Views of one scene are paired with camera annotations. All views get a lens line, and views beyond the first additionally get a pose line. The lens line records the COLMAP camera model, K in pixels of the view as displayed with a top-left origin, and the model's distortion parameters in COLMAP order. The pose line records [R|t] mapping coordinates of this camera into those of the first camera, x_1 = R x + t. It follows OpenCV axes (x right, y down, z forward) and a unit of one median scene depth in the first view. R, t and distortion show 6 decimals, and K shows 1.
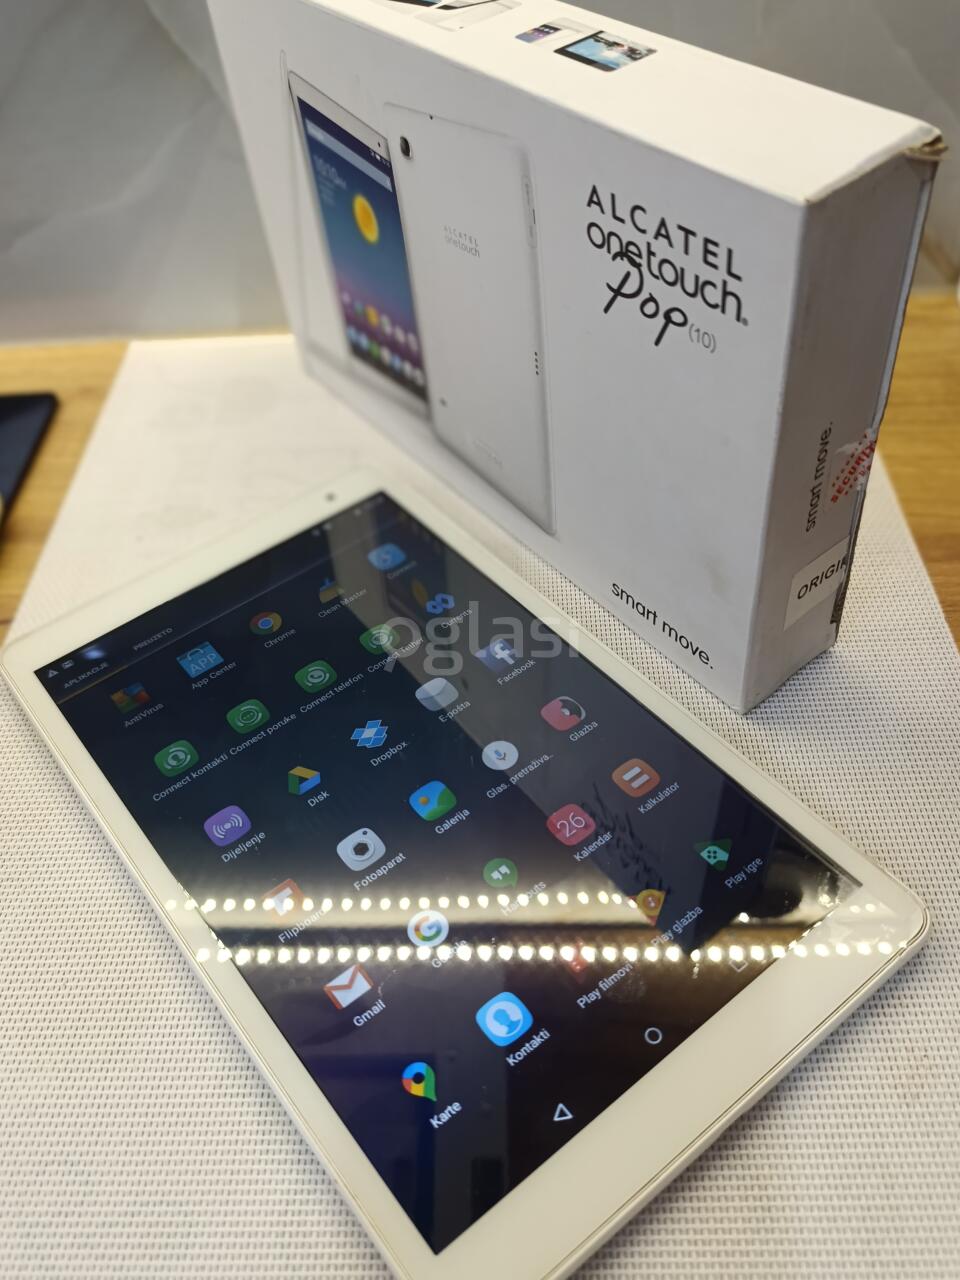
lens RADIAL K [[1033.2, 0, 480.0], [0, 1033.2, 640.0], [0, 0, 1]] dist [0.056907, -0.083339]
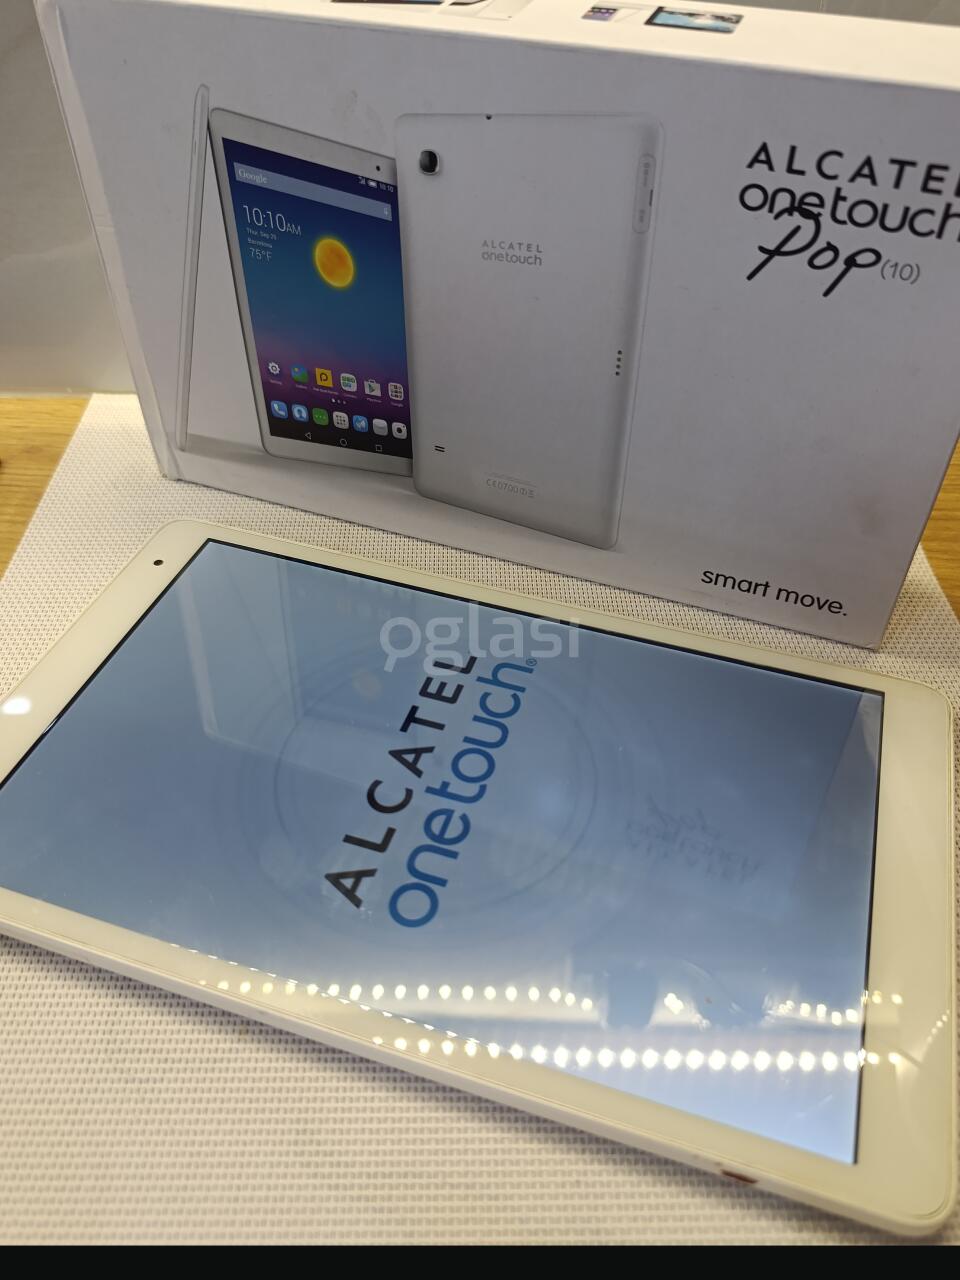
lens RADIAL K [[1033.2, 0, 480.0], [0, 1033.2, 640.0], [0, 0, 1]] dist [0.056907, -0.083339]
pose [[0.854159, -0.317186, 0.412075, -0.623436], [0.345137, 0.938526, 0.007003, -0.098244], [-0.388964, 0.136241, 0.911123, 0.273918]]
